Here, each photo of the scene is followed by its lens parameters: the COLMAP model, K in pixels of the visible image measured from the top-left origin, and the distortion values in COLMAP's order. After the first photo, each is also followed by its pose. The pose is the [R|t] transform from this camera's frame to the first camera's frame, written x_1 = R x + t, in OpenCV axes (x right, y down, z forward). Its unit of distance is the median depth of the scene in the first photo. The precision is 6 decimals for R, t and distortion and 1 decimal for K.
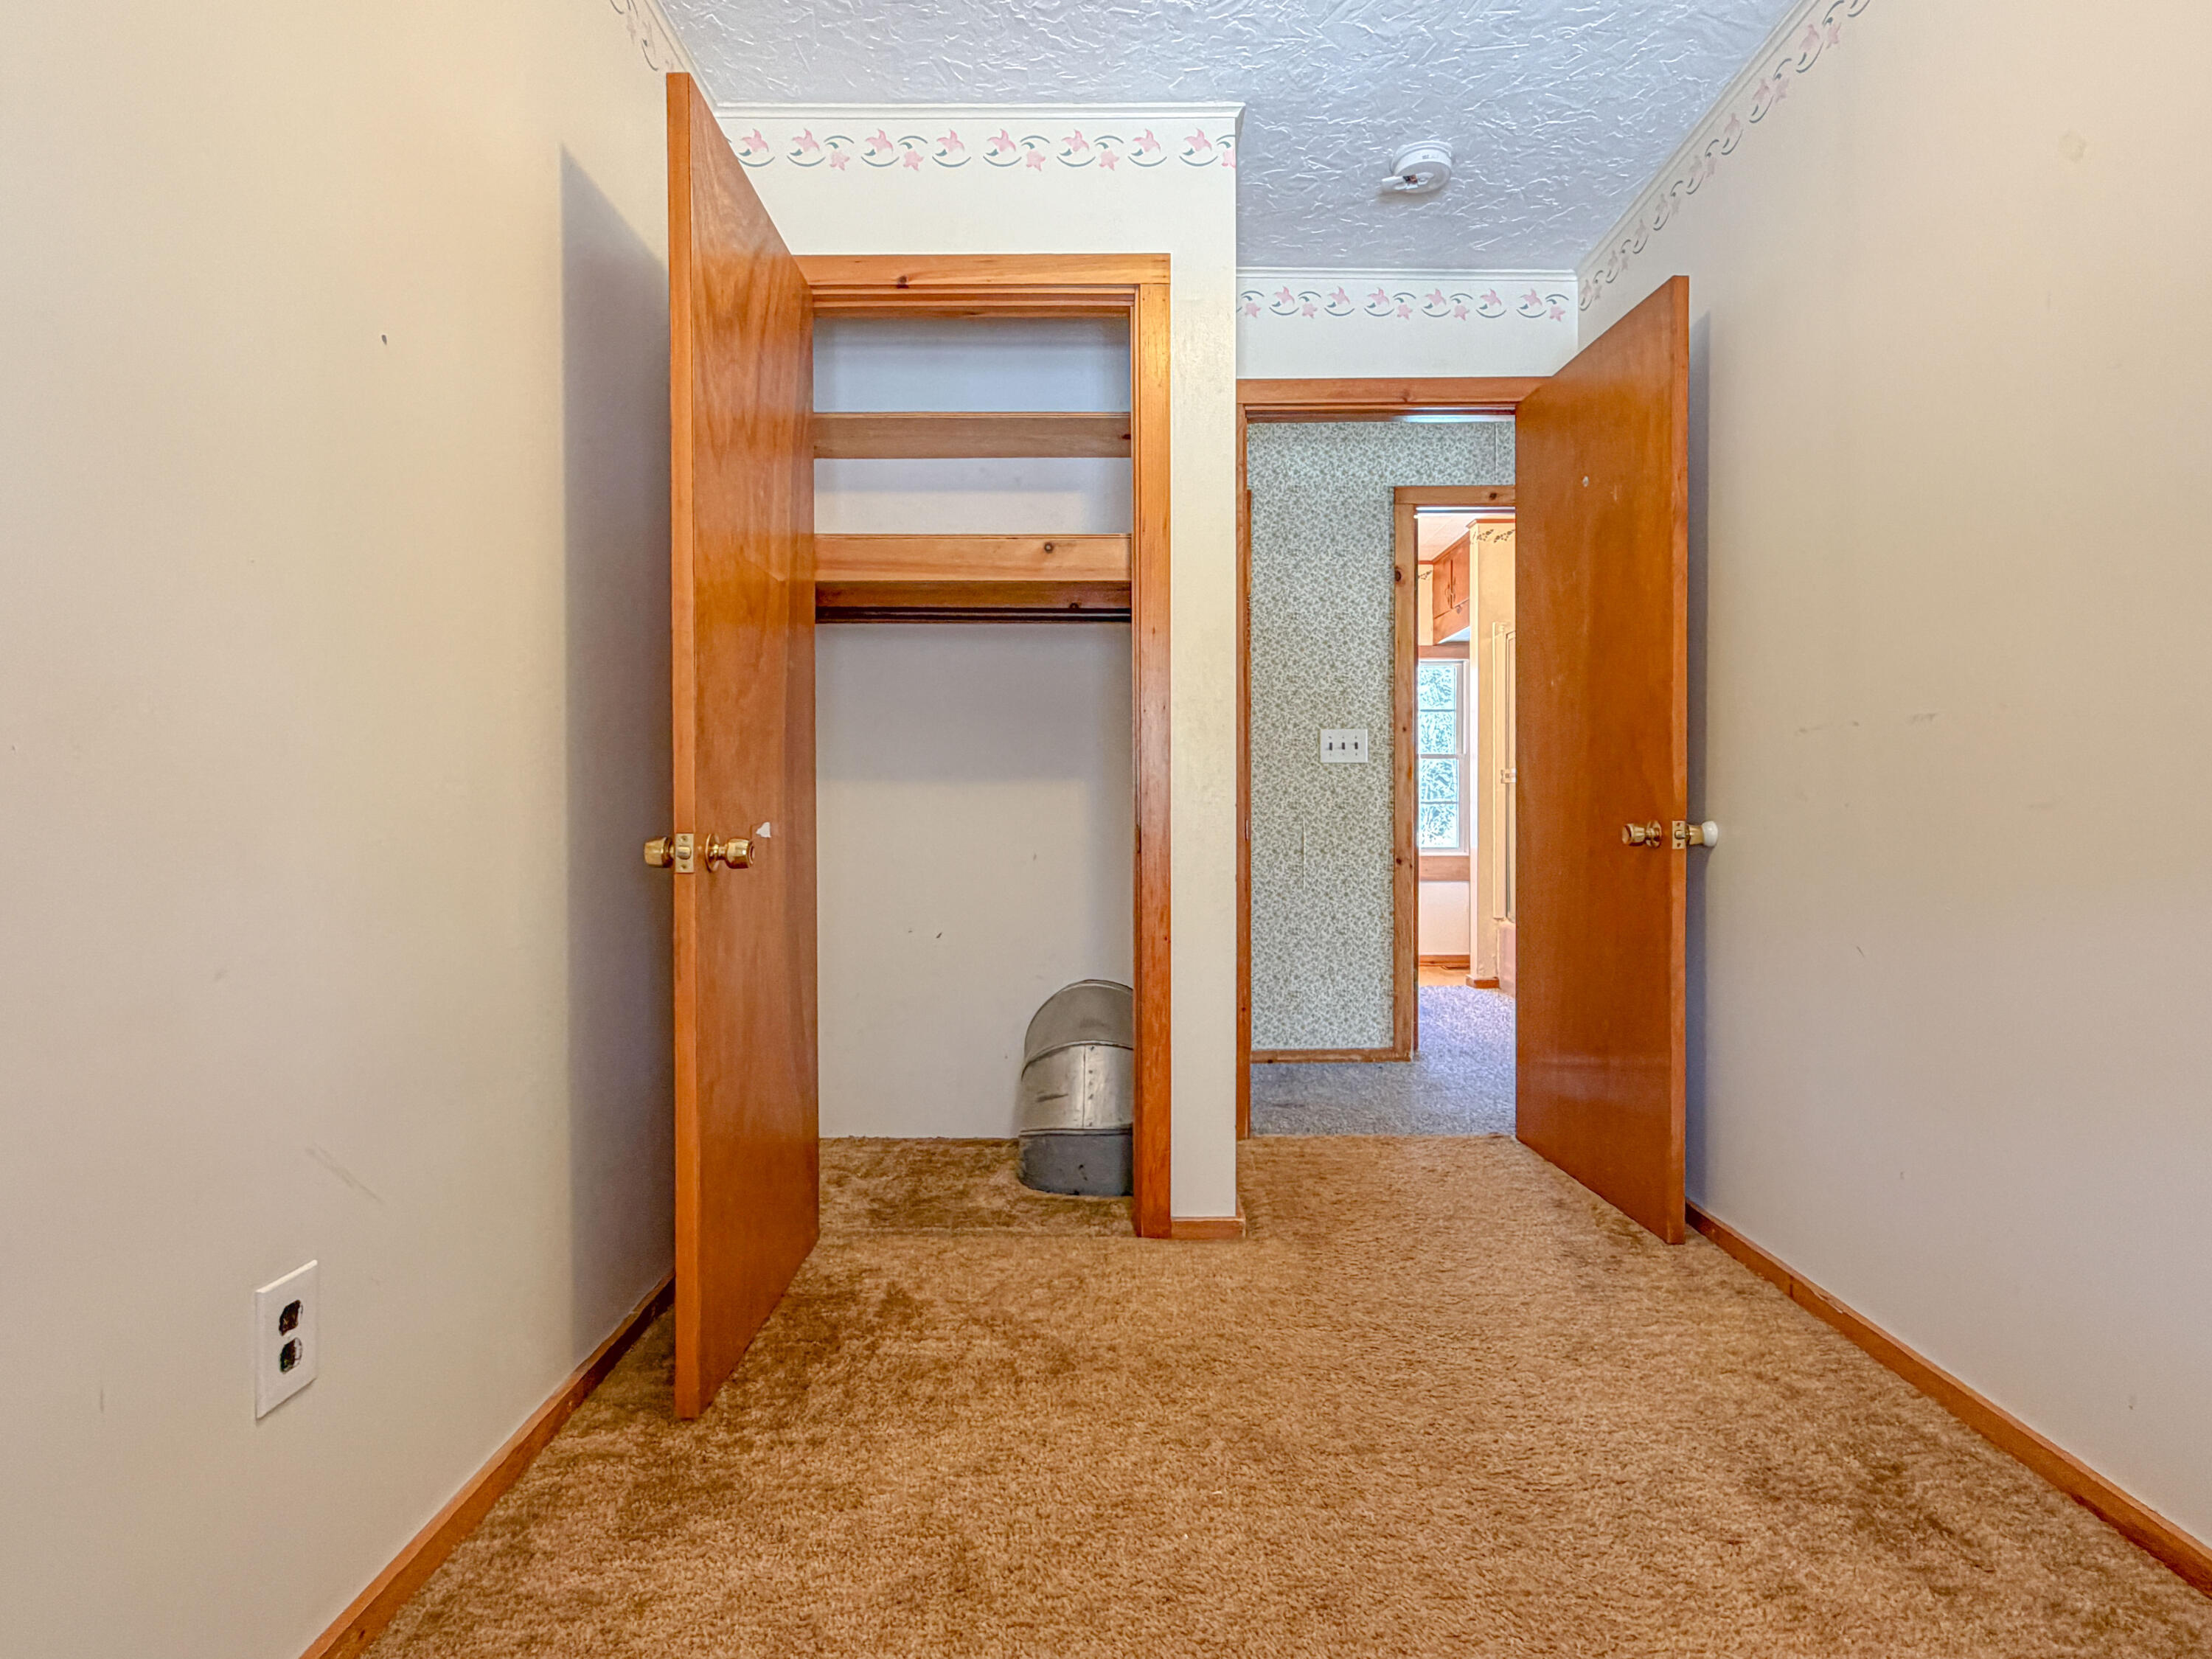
lens RADIAL K [[1155.3, 0, 1109.5], [0, 1155.3, 819.3], [0, 0, 1]] dist [-0.000031, -0.000141]
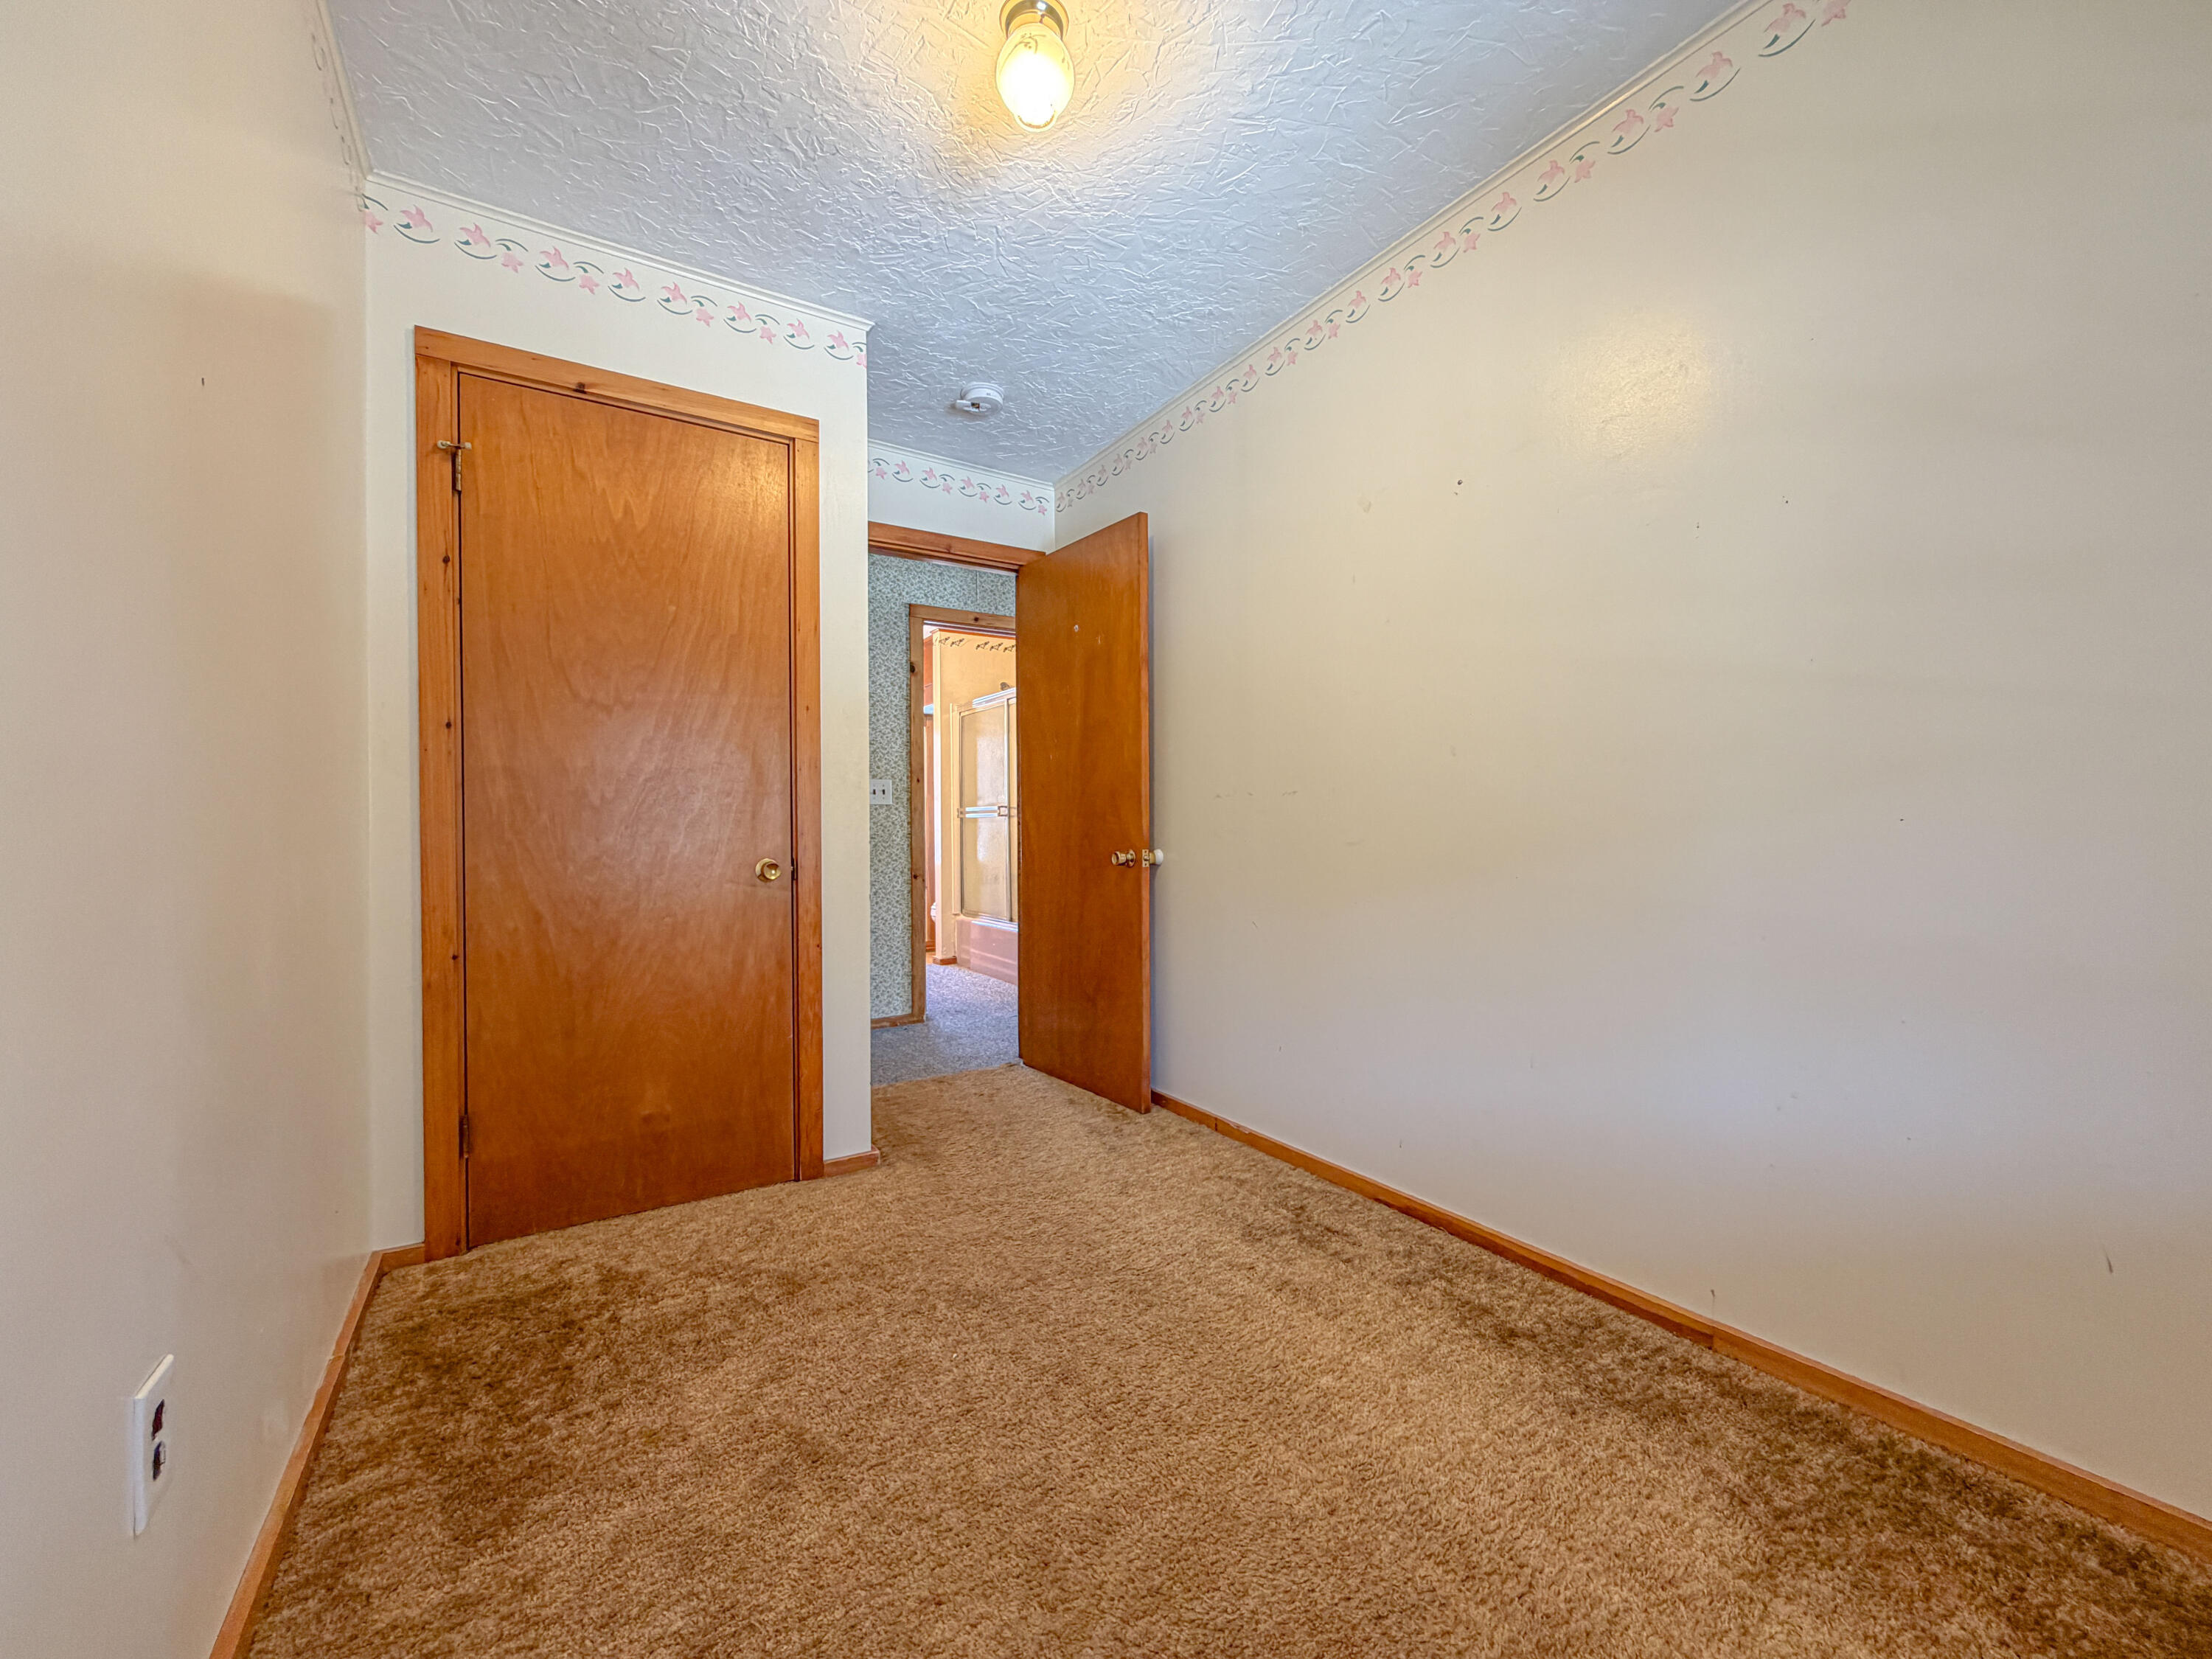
lens RADIAL K [[881.3, 0, 1106.0], [0, 881.3, 829.5], [0, 0, 1]] dist [-0.000529, 0.000127]
pose [[0.844763, -0.002526, 0.535135, -0.212010], [0.008211, 0.999932, -0.008242, -0.016963], [-0.535078, 0.011356, 0.844727, -0.009297]]
